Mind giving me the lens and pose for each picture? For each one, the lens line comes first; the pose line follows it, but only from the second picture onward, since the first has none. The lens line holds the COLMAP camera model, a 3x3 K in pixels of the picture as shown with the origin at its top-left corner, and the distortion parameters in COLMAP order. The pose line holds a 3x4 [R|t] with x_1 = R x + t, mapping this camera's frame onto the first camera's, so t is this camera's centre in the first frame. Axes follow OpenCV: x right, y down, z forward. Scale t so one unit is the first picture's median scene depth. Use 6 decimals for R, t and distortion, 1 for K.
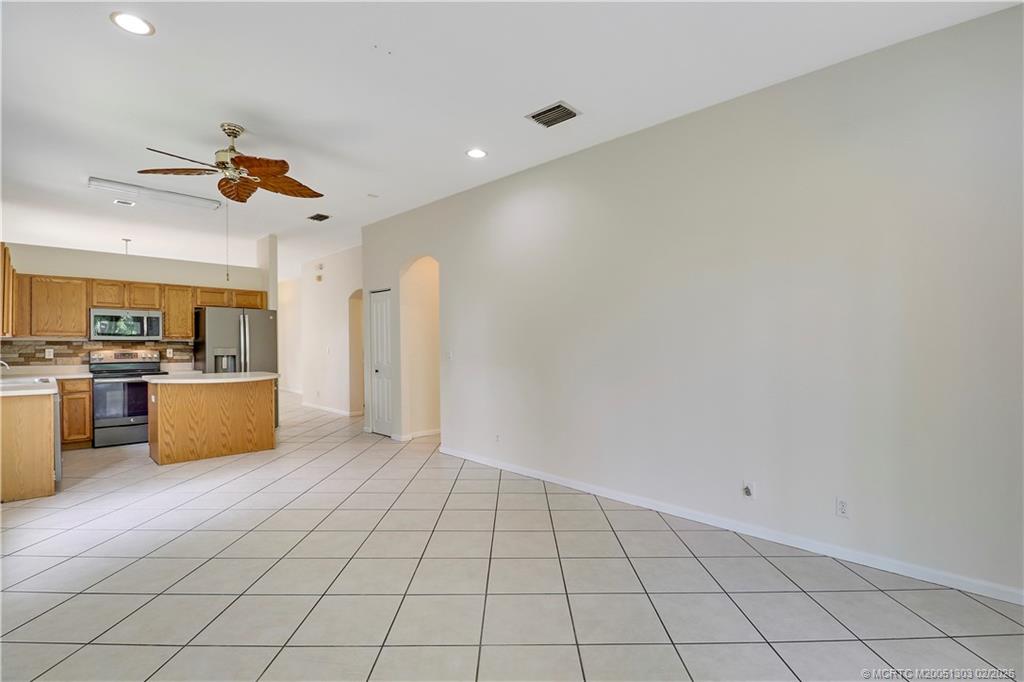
lens RADIAL K [[480.5, 0, 513.4], [0, 480.5, 347.0], [0, 0, 1]] dist [-0.002107, -0.000566]
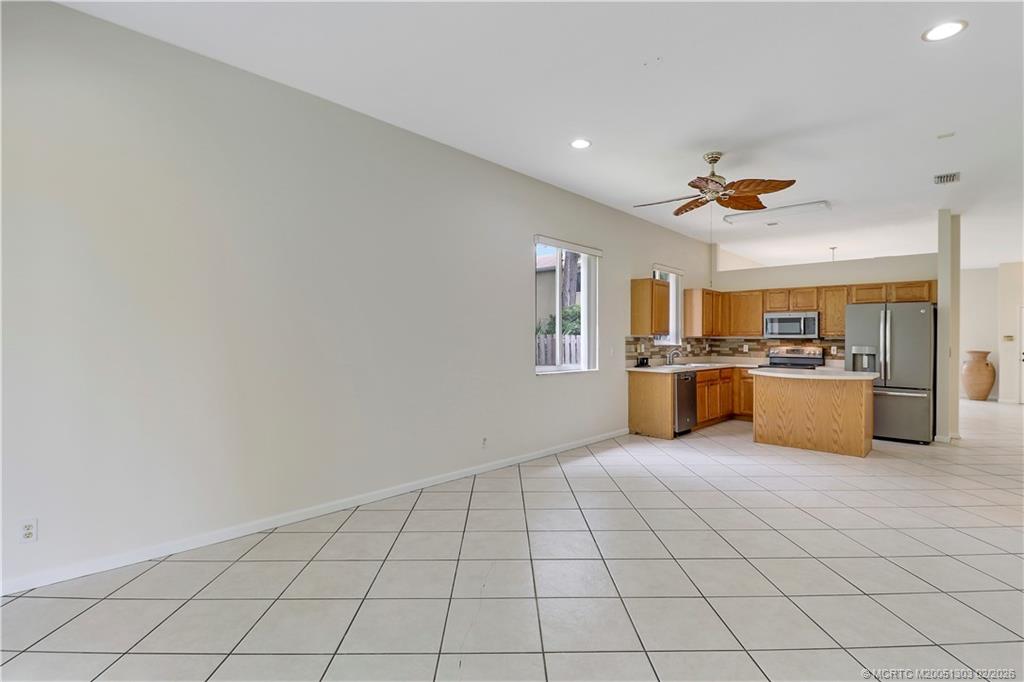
lens RADIAL K [[489.2, 0, 512.9], [0, 489.2, 336.0], [0, 0, 1]] dist [-0.000745, -0.000175]
pose [[0.039266, -0.007196, -0.999203, 0.360796], [-0.013803, 0.999875, -0.007744, -0.001084], [0.999133, 0.014096, 0.039162, 0.267600]]
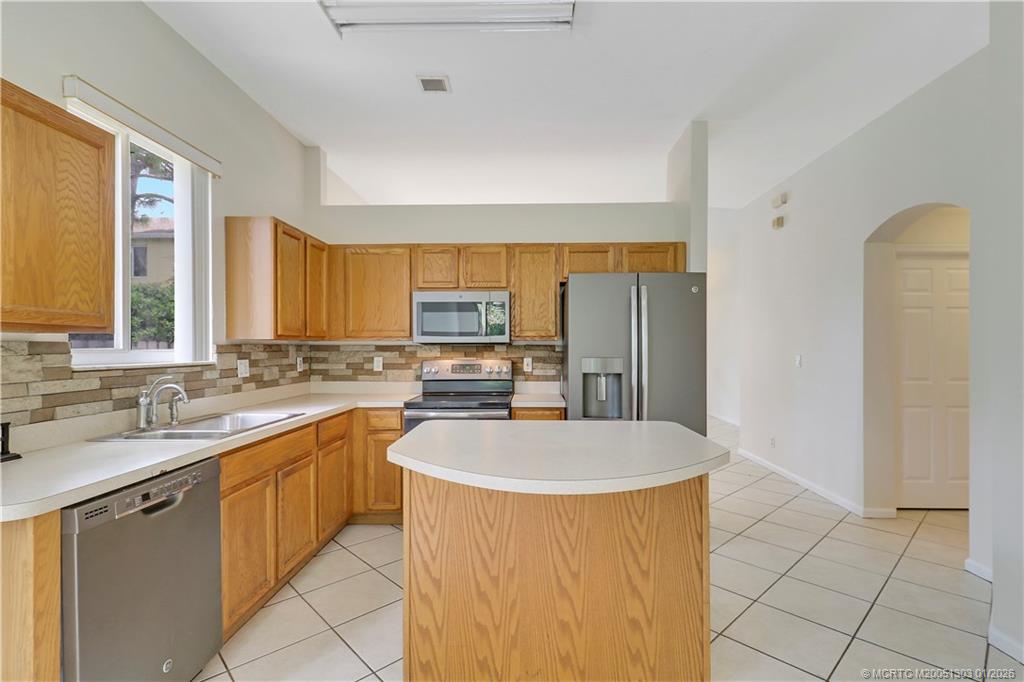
lens RADIAL K [[480.5, 0, 513.4], [0, 480.5, 347.0], [0, 0, 1]] dist [-0.002107, -0.000566]
pose [[0.687202, -0.001954, -0.726464, -0.325141], [-0.002095, 0.999987, -0.004672, -0.006629], [0.726463, 0.004732, 0.687189, 0.628157]]
